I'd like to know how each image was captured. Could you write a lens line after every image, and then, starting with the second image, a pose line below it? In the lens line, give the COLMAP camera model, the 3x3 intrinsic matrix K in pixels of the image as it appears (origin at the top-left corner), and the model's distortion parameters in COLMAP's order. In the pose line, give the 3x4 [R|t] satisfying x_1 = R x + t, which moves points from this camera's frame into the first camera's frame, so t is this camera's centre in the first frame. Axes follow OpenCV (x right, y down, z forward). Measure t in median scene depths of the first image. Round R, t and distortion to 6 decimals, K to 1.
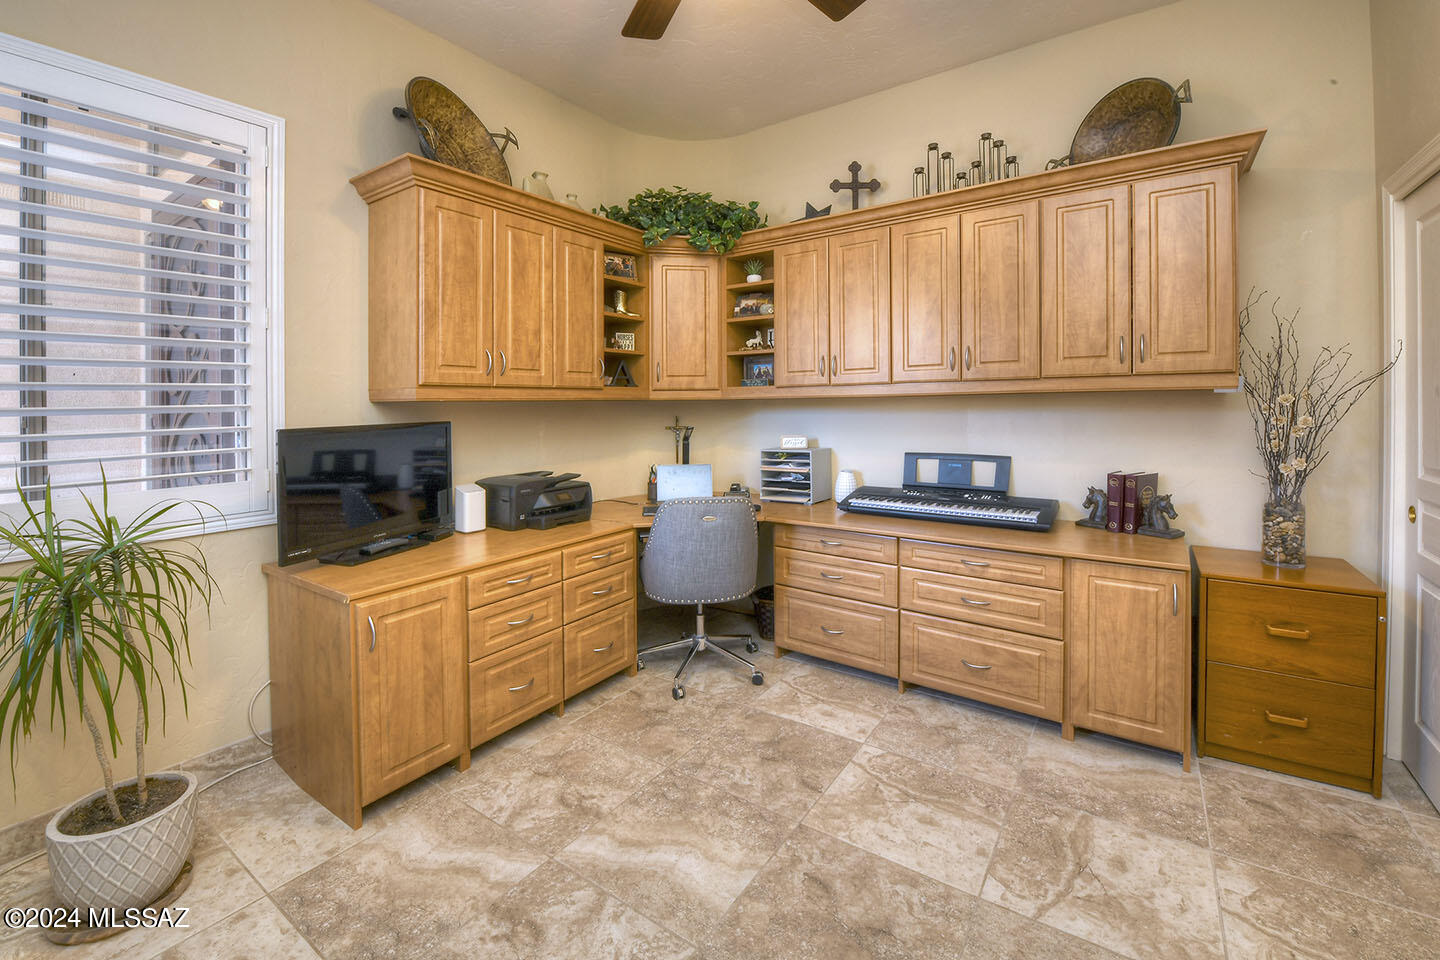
lens RADIAL K [[584.7, 0, 718.3], [0, 584.7, 395.3], [0, 0, 1]] dist [-0.020020, -0.000099]
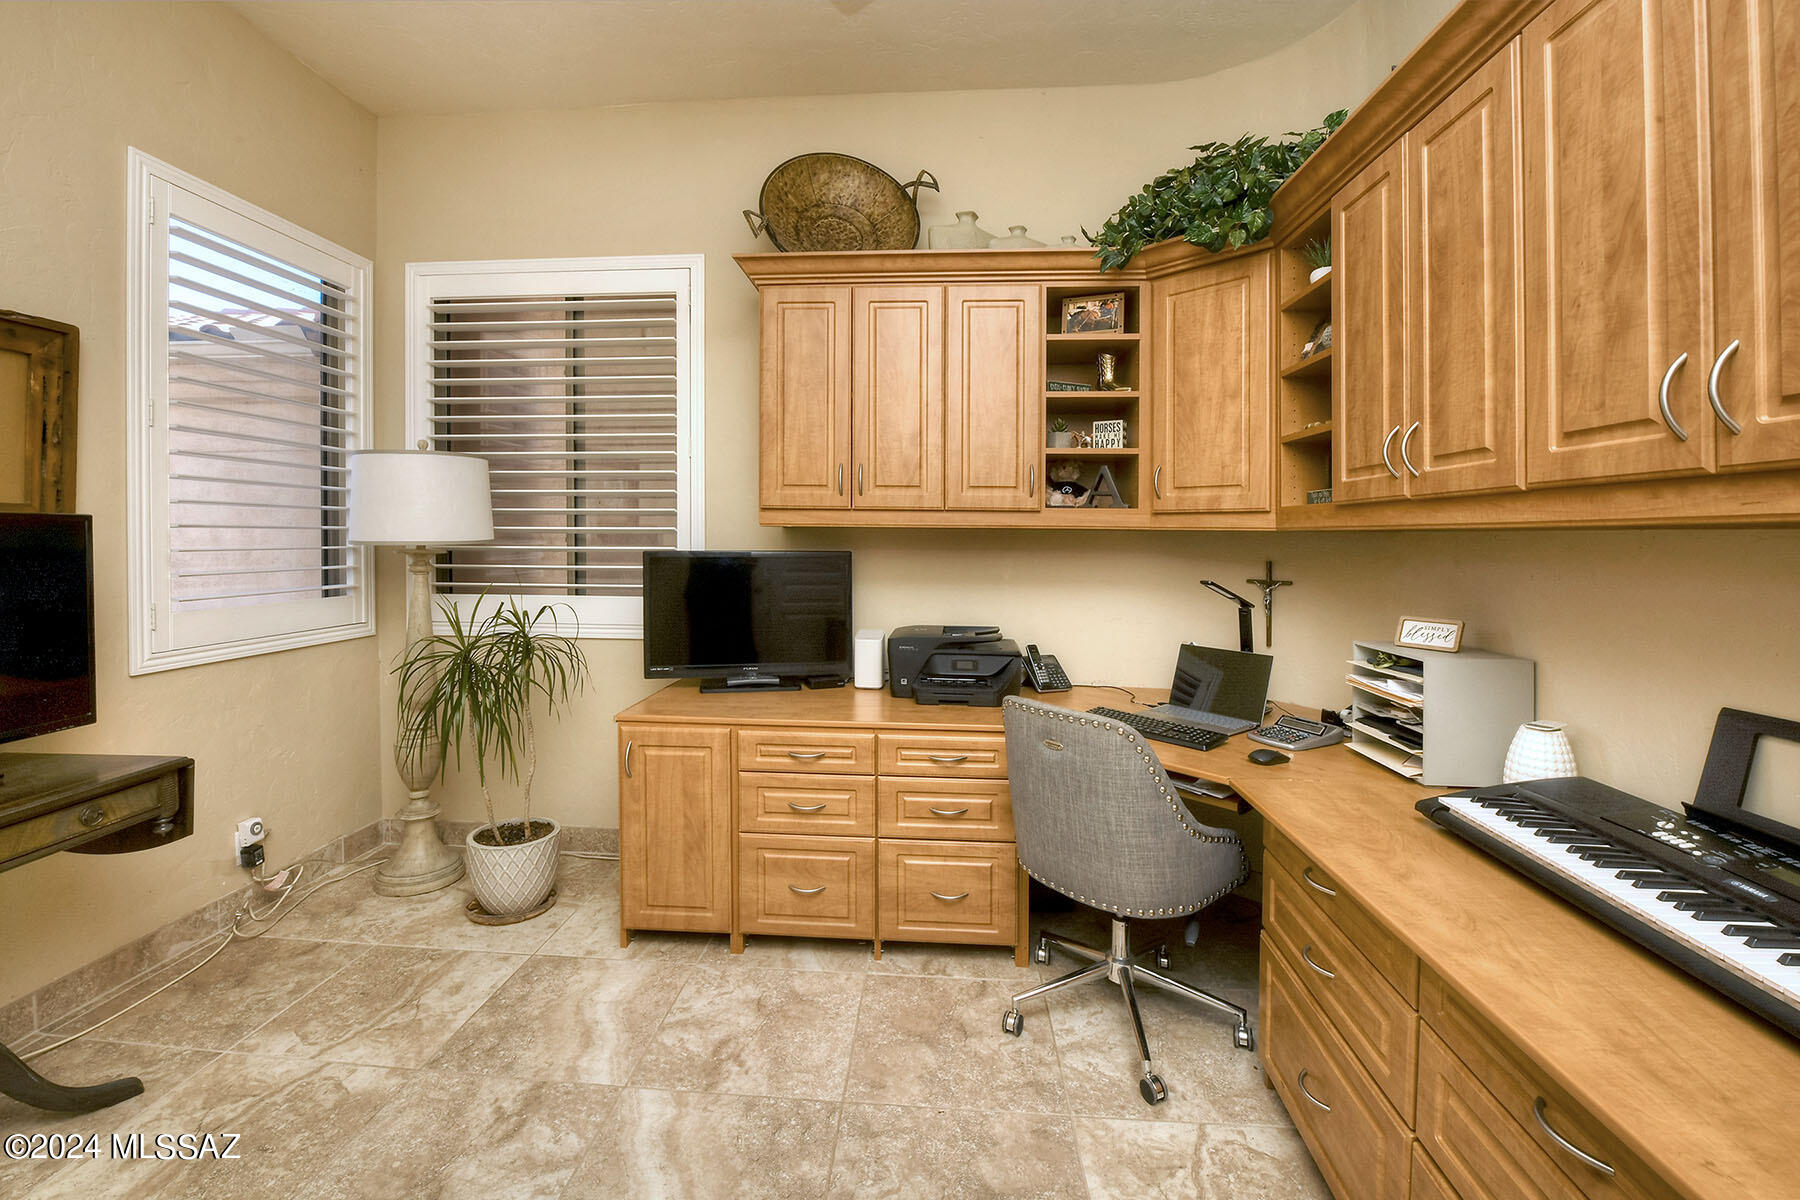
lens RADIAL K [[758.3, 0, 898.7], [0, 758.3, 529.2], [0, 0, 1]] dist [-0.018914, -0.000387]
pose [[0.522225, 0.012536, -0.852716, 0.554420], [-0.004921, 0.999920, 0.011687, -0.000530], [0.852793, -0.001907, 0.522245, 0.535748]]
